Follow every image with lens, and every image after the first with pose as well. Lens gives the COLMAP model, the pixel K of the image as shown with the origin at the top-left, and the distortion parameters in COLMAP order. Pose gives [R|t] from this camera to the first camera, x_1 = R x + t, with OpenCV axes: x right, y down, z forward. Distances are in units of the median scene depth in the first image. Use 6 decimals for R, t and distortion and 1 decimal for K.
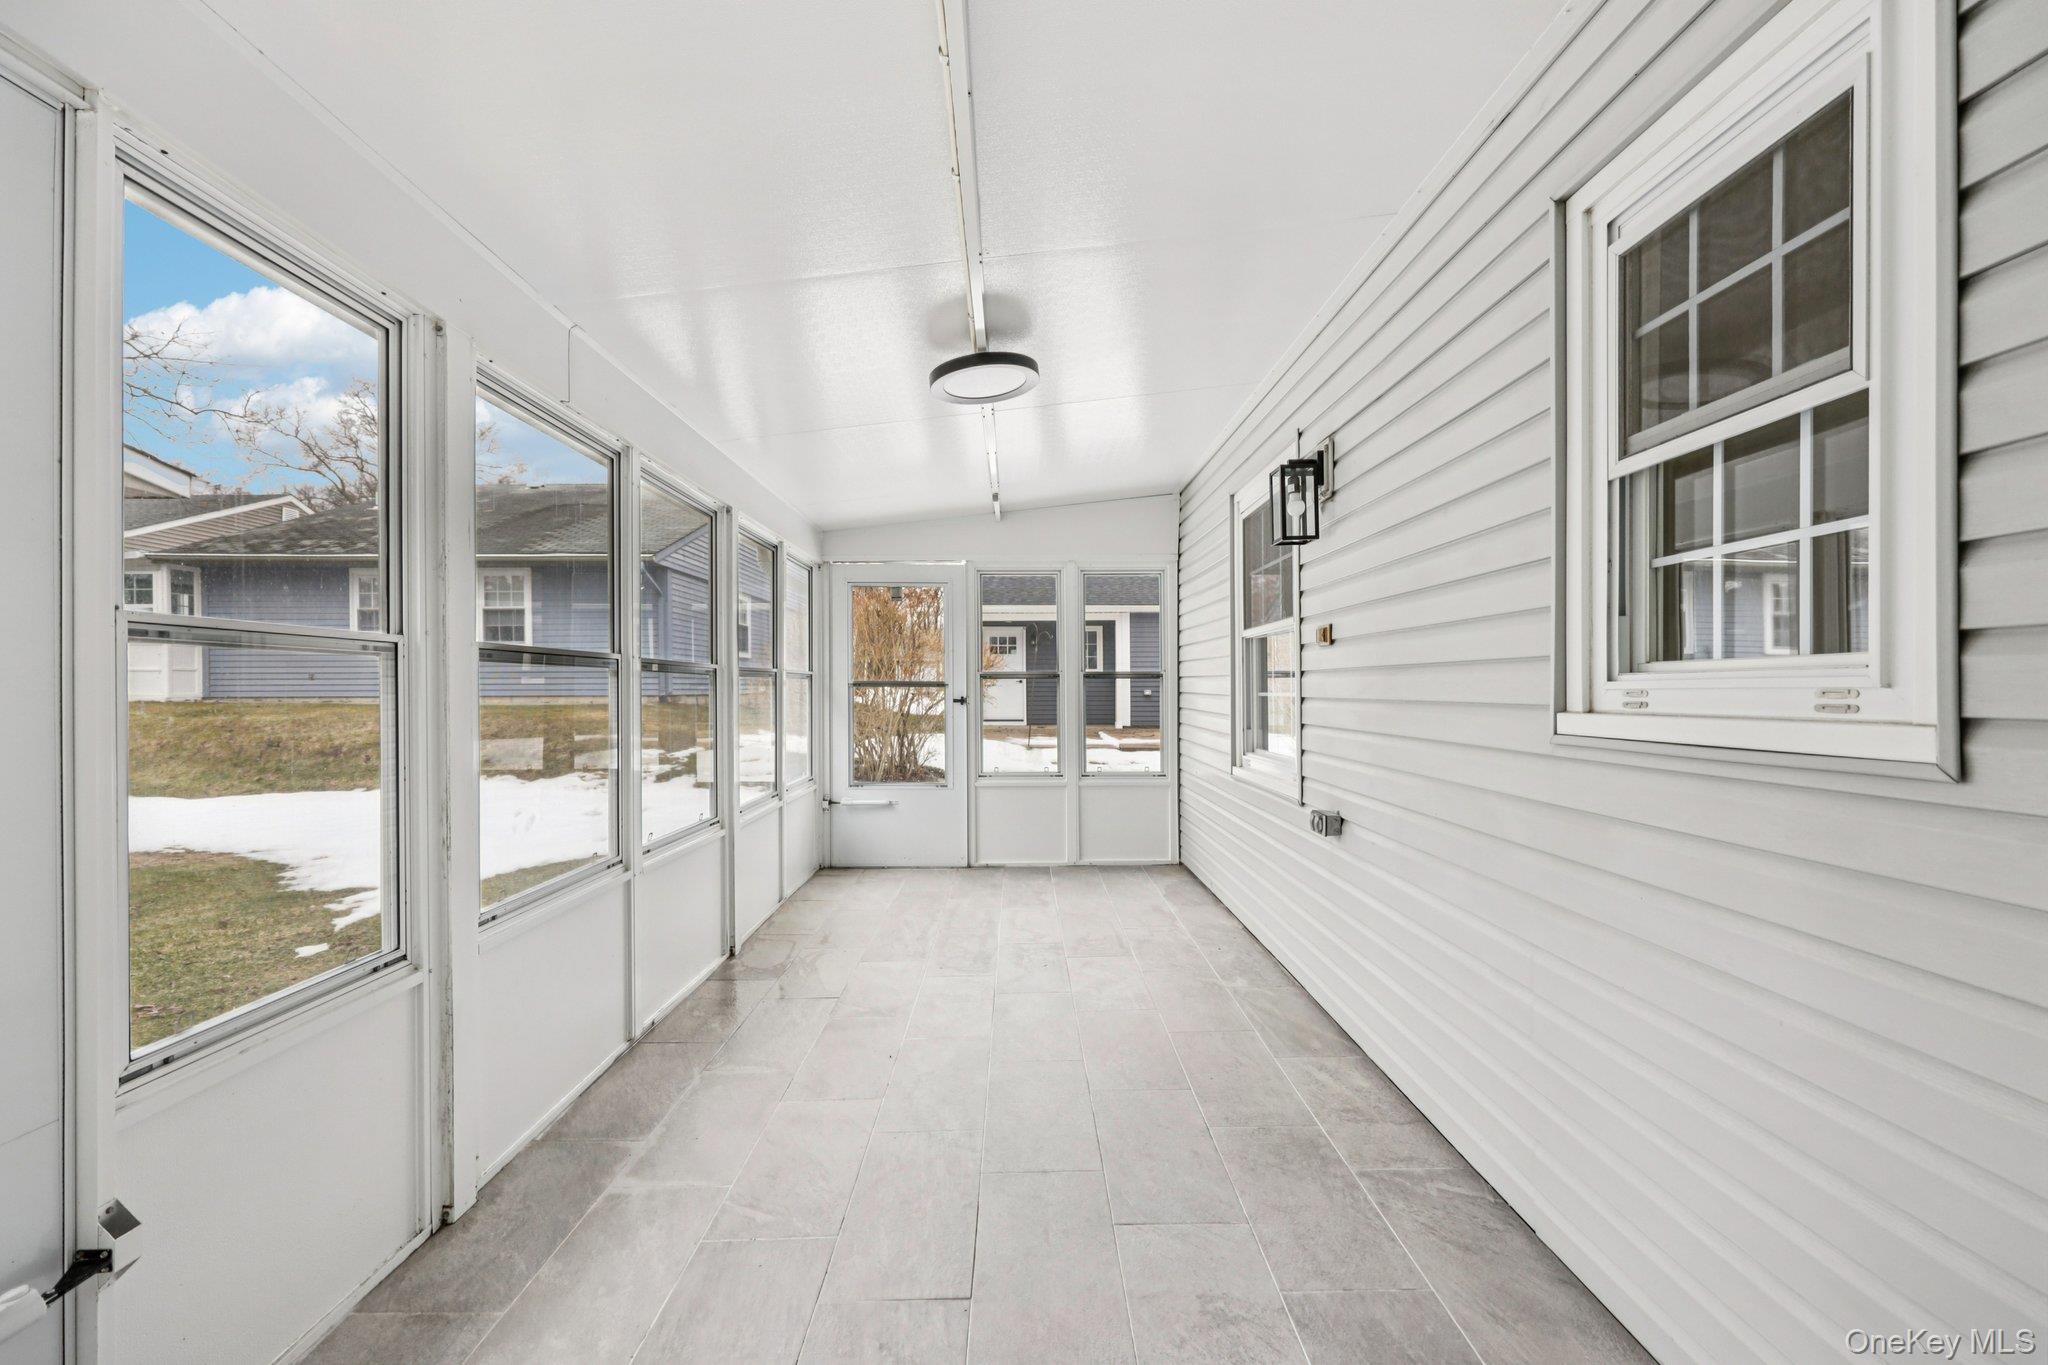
lens RADIAL K [[819.5, 0, 1027.1], [0, 819.5, 685.7], [0, 0, 1]] dist [-0.000052, 0.000317]
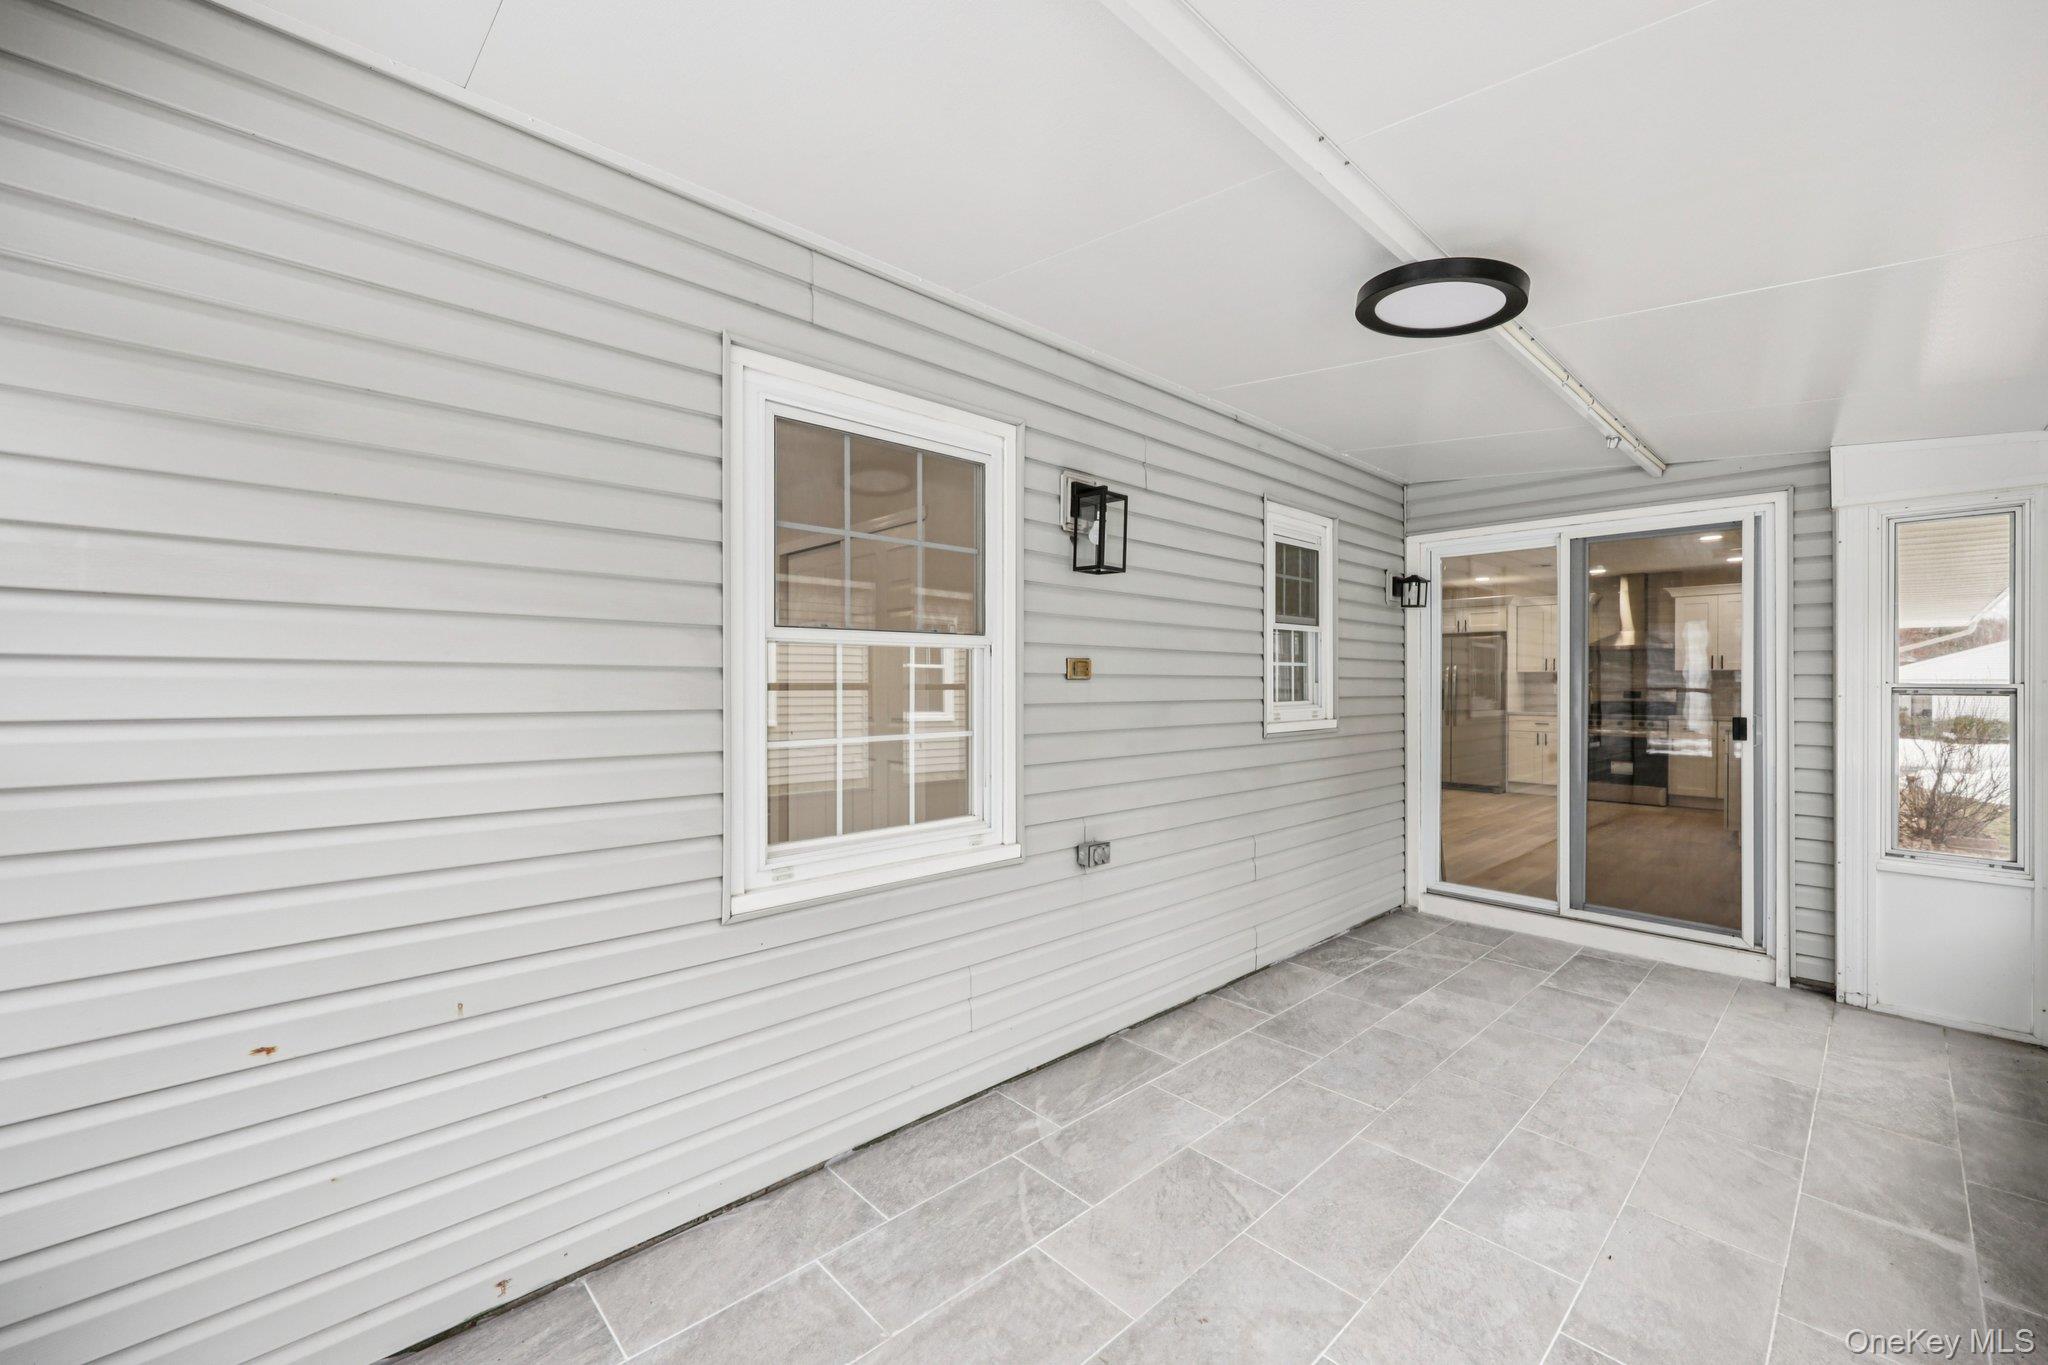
lens RADIAL K [[824.5, 0, 1023.1], [0, 824.5, 687.6], [0, 0, 1]] dist [0.000131, 0.000650]
pose [[-0.675863, 0.000883, 0.737027, -0.418299], [0.001928, 0.999998, 0.000570, -0.051458], [-0.737025, 0.001807, -0.675863, 2.210158]]
